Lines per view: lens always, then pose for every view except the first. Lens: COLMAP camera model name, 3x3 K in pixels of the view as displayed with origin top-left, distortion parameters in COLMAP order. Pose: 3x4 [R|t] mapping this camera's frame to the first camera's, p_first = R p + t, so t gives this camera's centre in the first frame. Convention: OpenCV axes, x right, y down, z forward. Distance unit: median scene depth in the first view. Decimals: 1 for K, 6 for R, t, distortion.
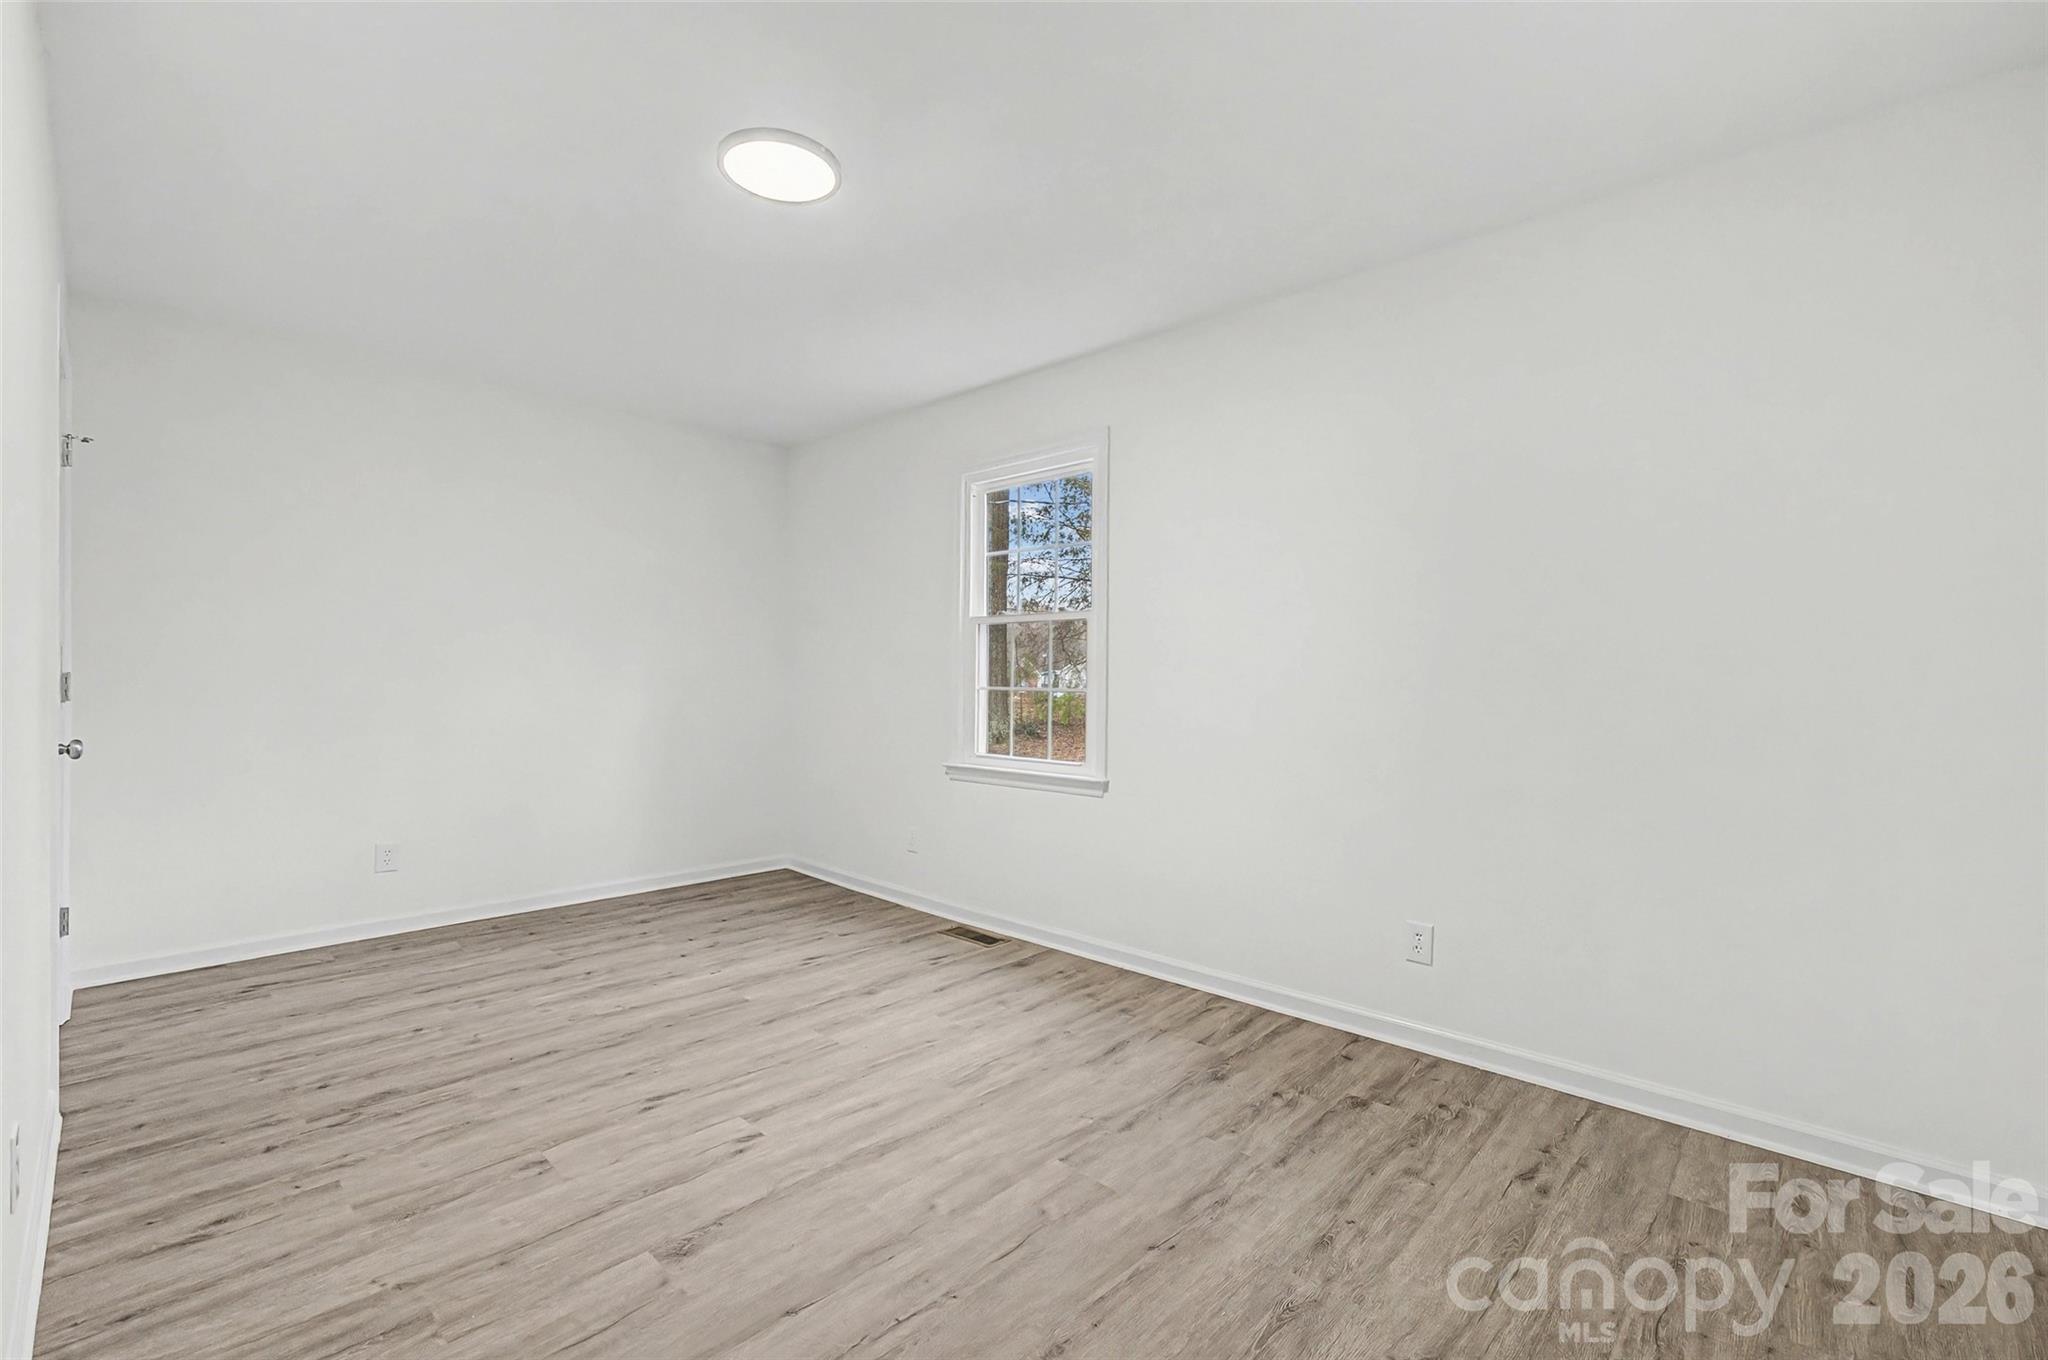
lens RADIAL K [[892.8, 0, 1016.0], [0, 892.8, 679.6], [0, 0, 1]] dist [-0.015317, 0.001165]
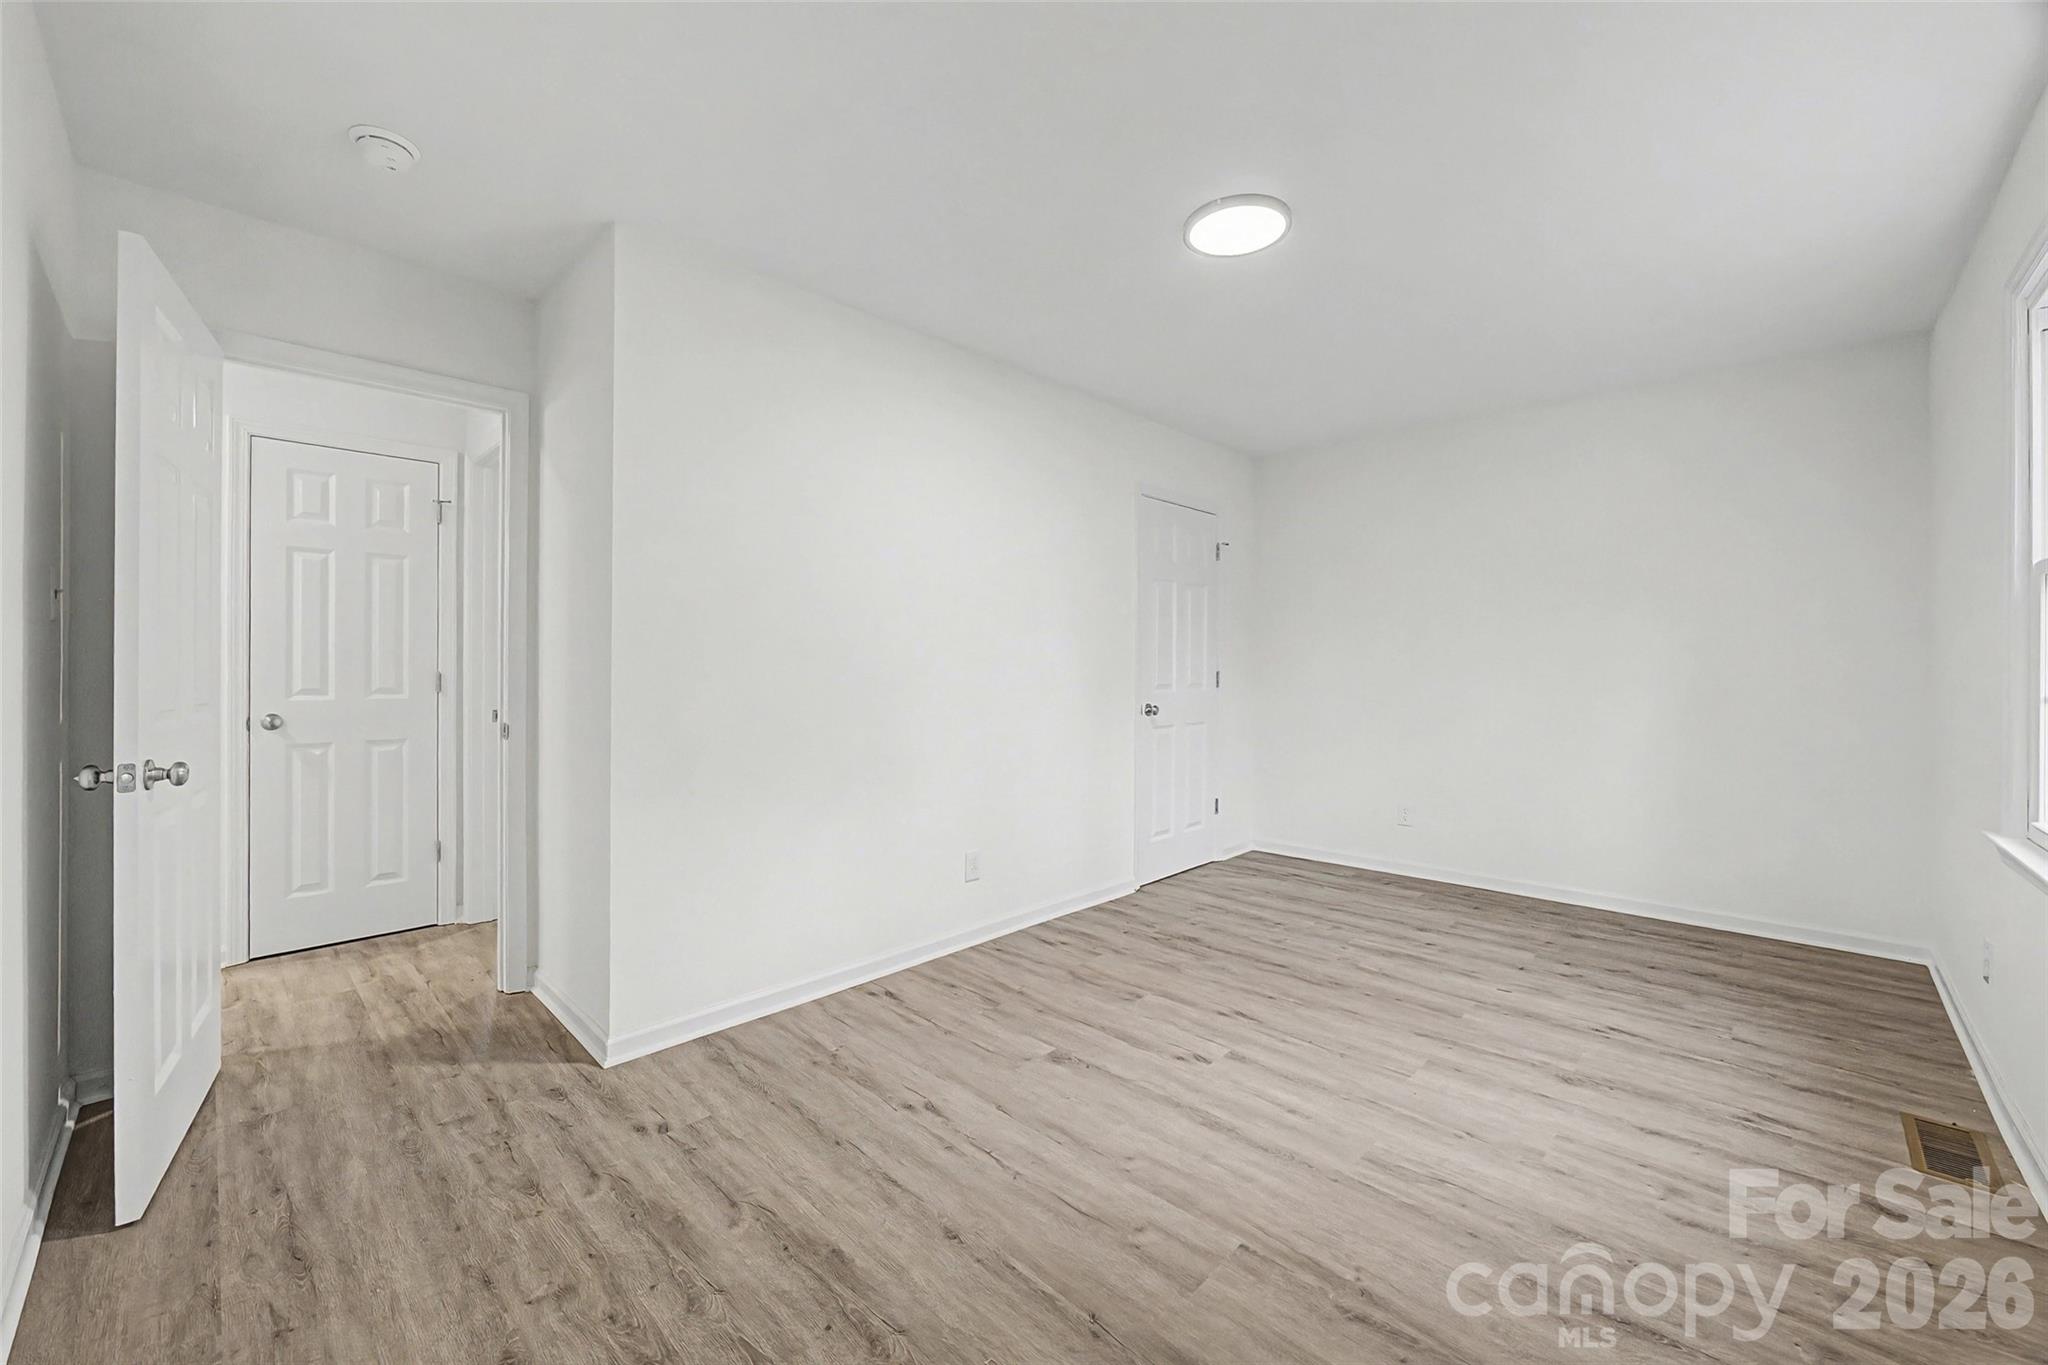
lens RADIAL K [[796.1, 0, 1014.2], [0, 796.1, 673.0], [0, 0, 1]] dist [-0.019335, 0.000503]
pose [[-0.014677, -0.001088, -0.999892, 0.573579], [-0.007653, 0.999970, -0.000976, -0.000800], [0.999863, 0.007638, -0.014685, 0.565292]]
